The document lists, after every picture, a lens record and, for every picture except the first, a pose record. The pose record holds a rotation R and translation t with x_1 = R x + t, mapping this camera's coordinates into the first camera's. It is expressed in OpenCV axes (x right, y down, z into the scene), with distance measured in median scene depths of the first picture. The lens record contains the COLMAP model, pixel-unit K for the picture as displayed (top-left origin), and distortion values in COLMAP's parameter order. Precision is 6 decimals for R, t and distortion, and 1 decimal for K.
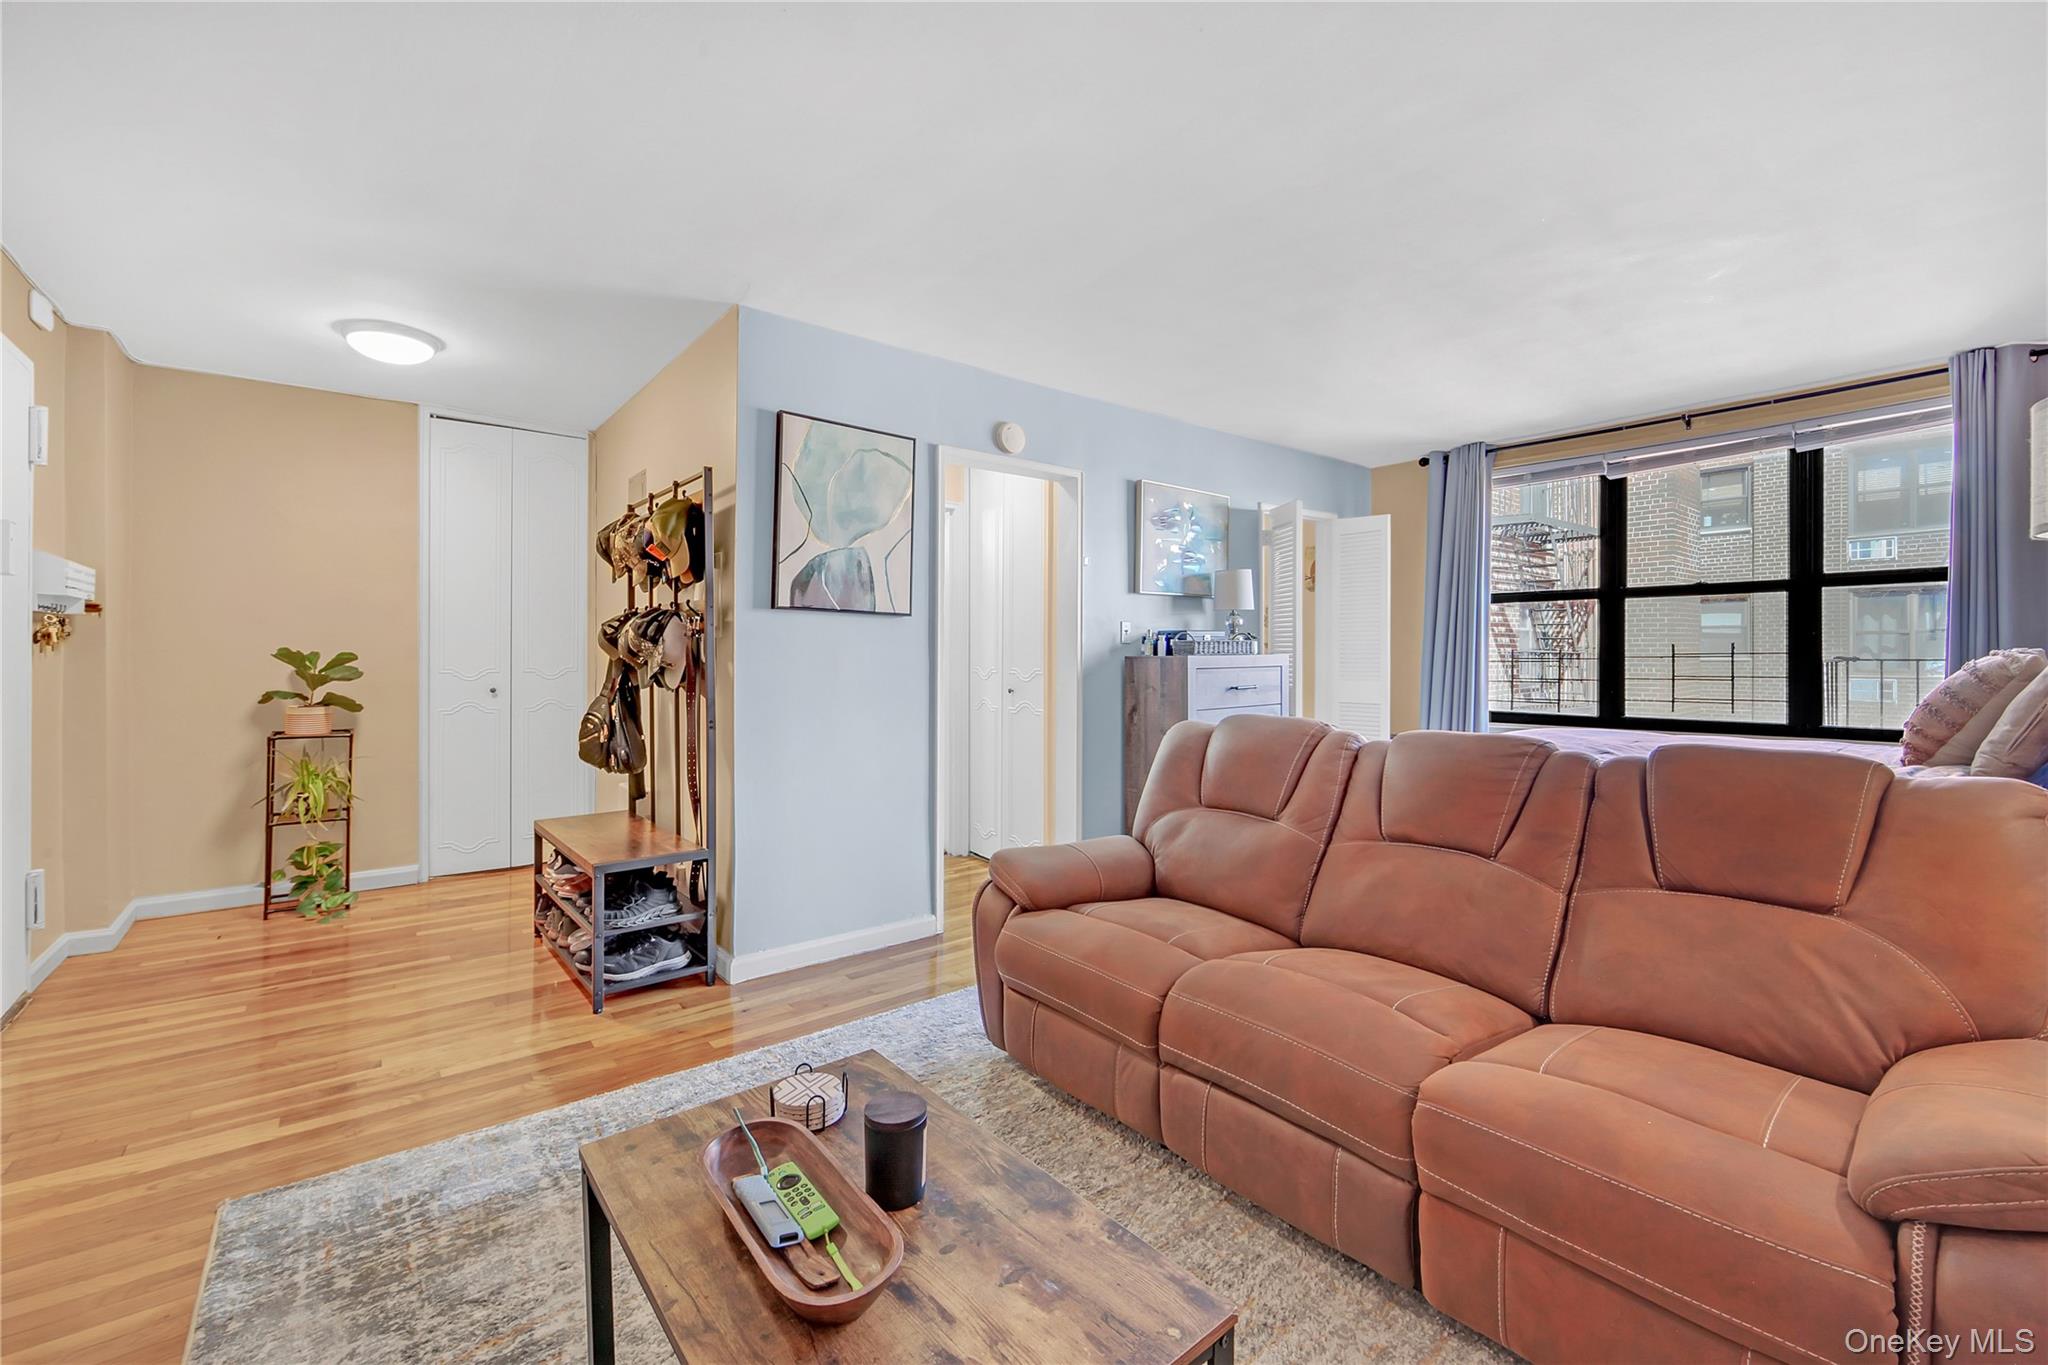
lens RADIAL K [[842.7, 0, 1022.2], [0, 842.7, 637.0], [0, 0, 1]] dist [-0.007711, 0.000259]
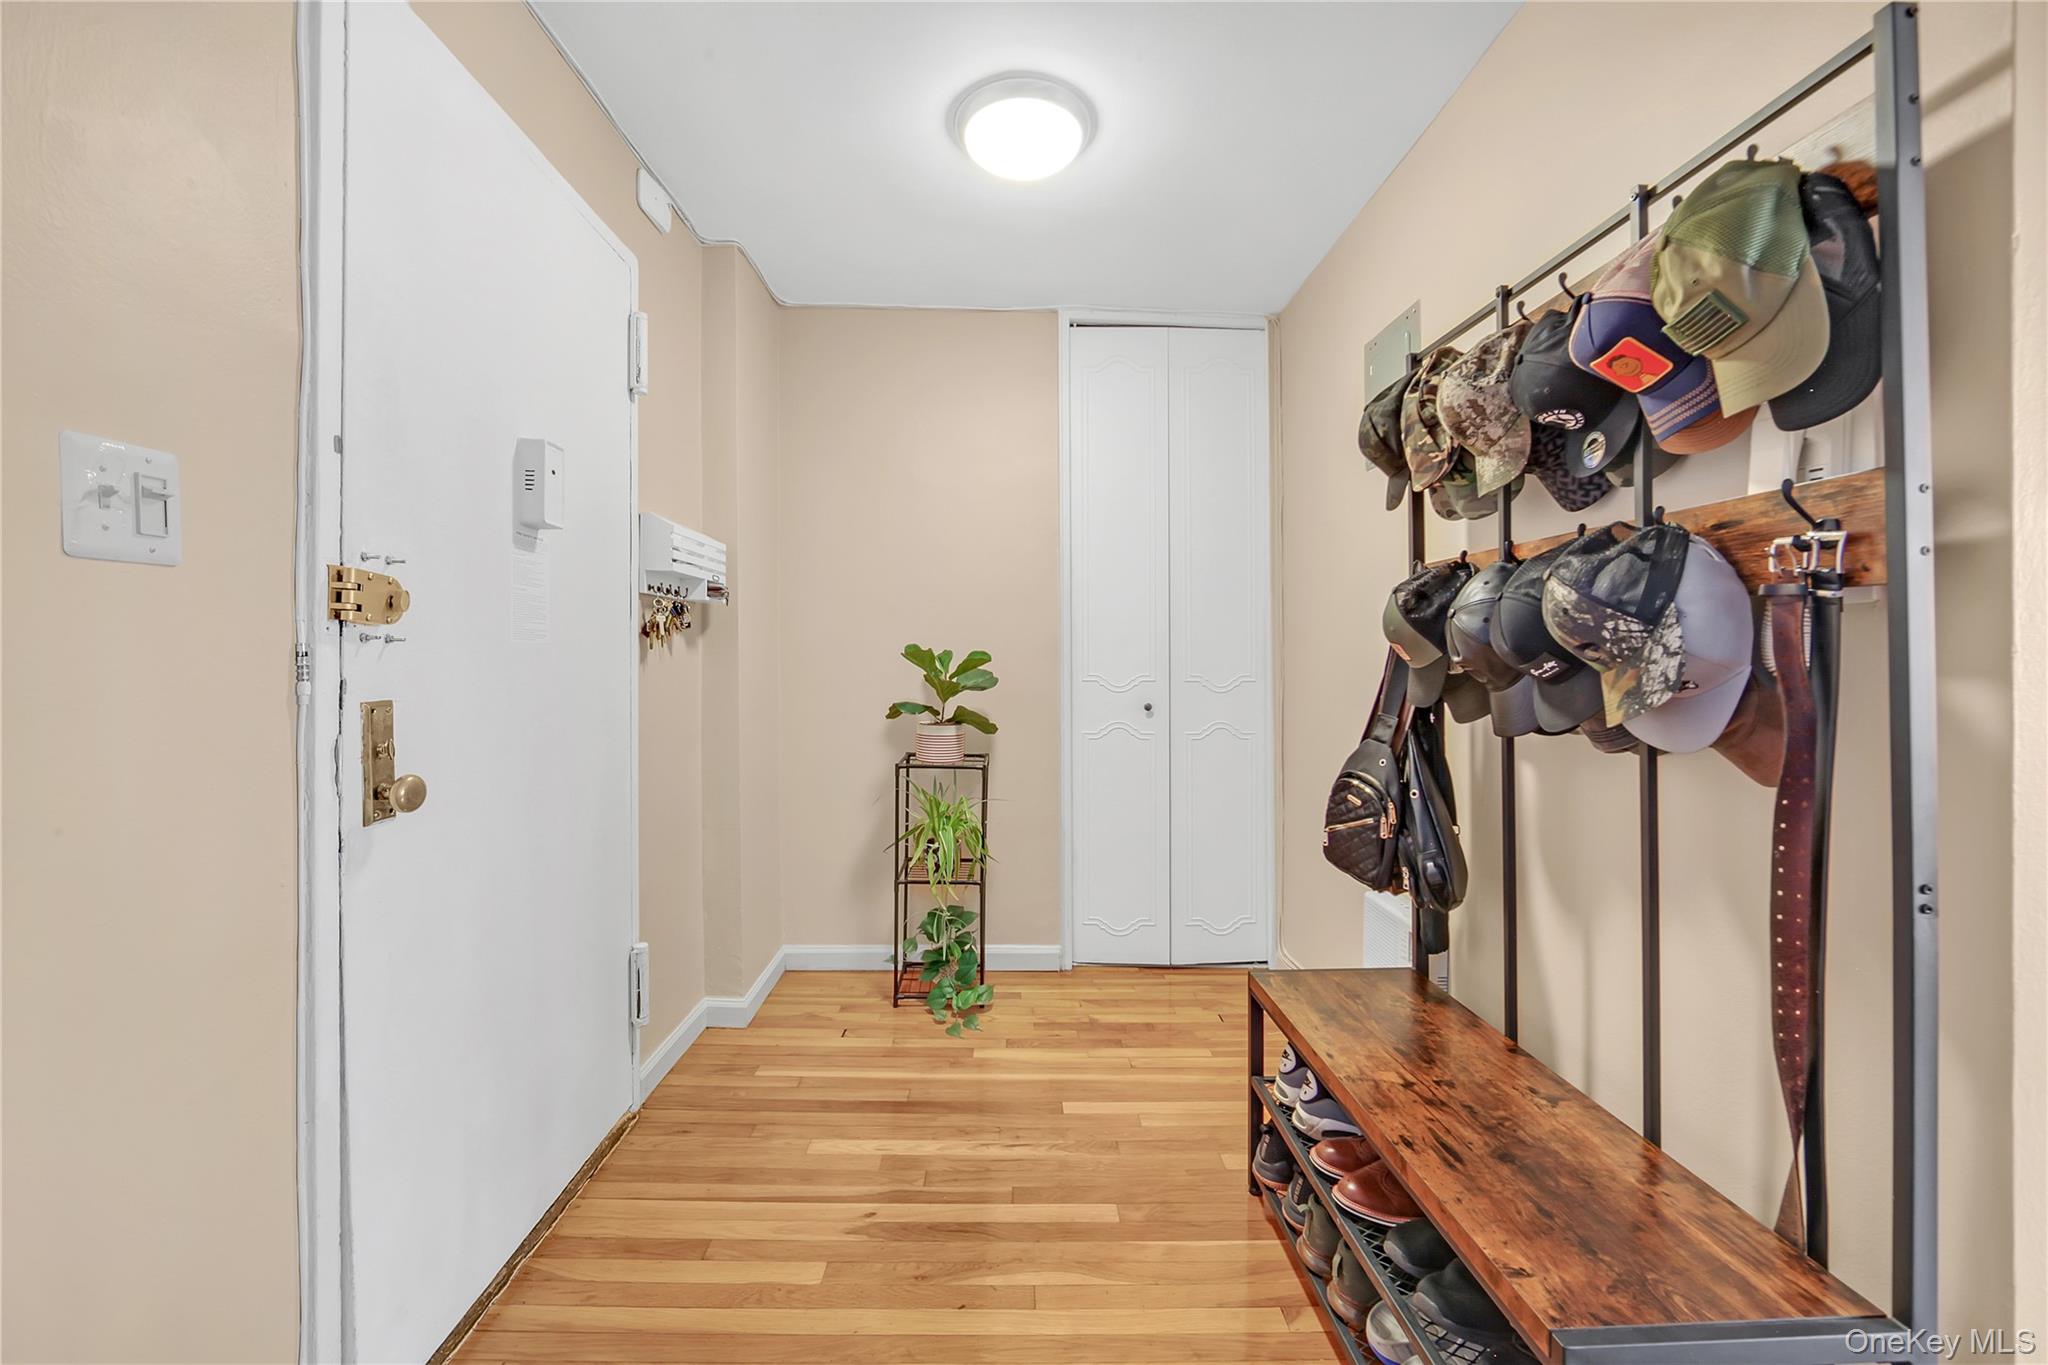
lens RADIAL K [[833.5, 0, 1044.1], [0, 833.5, 647.3], [0, 0, 1]] dist [-0.011387, 0.000588]
pose [[0.809149, -0.001028, -0.587603, -0.351806], [0.005649, 0.999966, 0.006028, 0.011441], [0.587576, -0.008197, 0.809127, 0.469865]]
